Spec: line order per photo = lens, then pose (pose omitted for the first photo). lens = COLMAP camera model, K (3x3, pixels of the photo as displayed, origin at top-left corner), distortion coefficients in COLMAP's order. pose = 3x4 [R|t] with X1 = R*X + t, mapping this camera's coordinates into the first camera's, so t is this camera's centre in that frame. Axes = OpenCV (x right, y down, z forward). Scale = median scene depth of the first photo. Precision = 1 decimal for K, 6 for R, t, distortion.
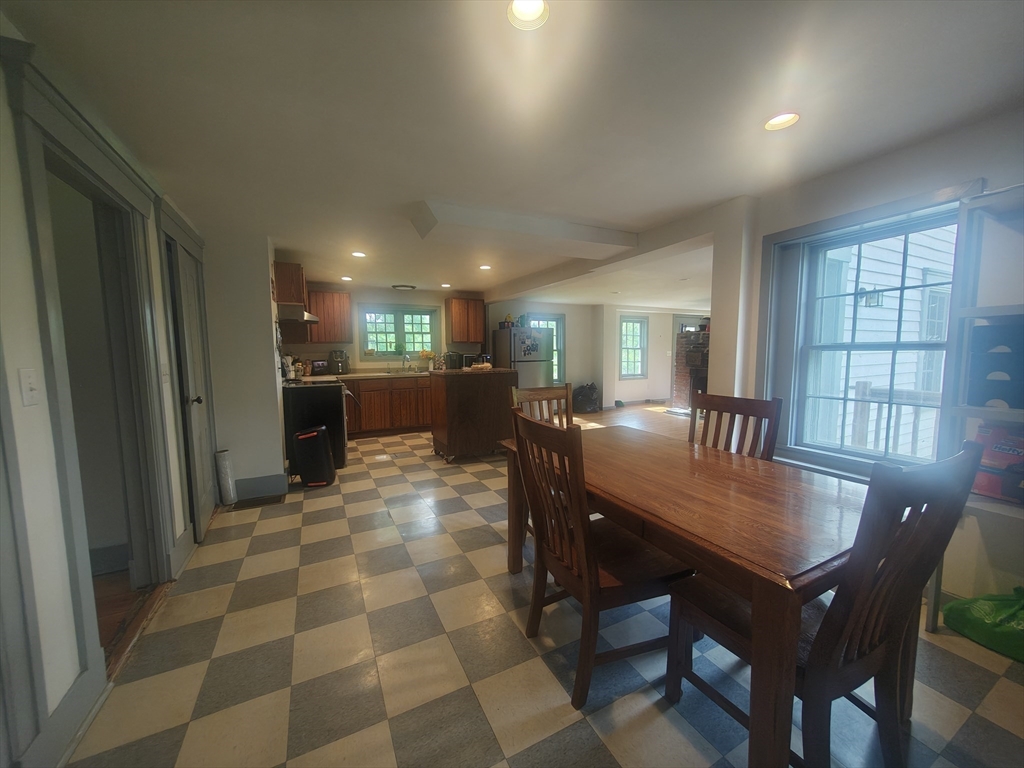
lens RADIAL K [[386.3, 0, 512.9], [0, 386.3, 384.4], [0, 0, 1]] dist [-0.001678, -0.000244]
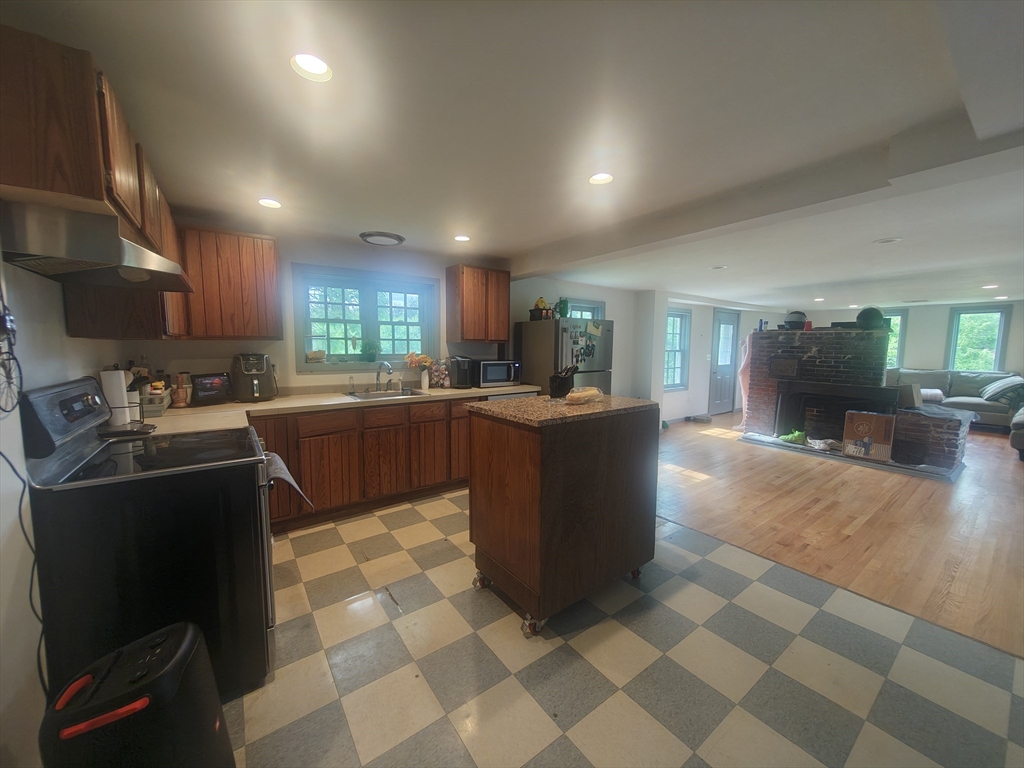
lens RADIAL K [[386.3, 0, 509.8], [0, 386.3, 384.8], [0, 0, 1]] dist [-0.001678, -0.000244]
pose [[0.988236, -0.001725, 0.152926, -0.176531], [-0.000028, 0.999934, 0.011460, -0.047741], [-0.152936, -0.011330, 0.988171, 0.403878]]
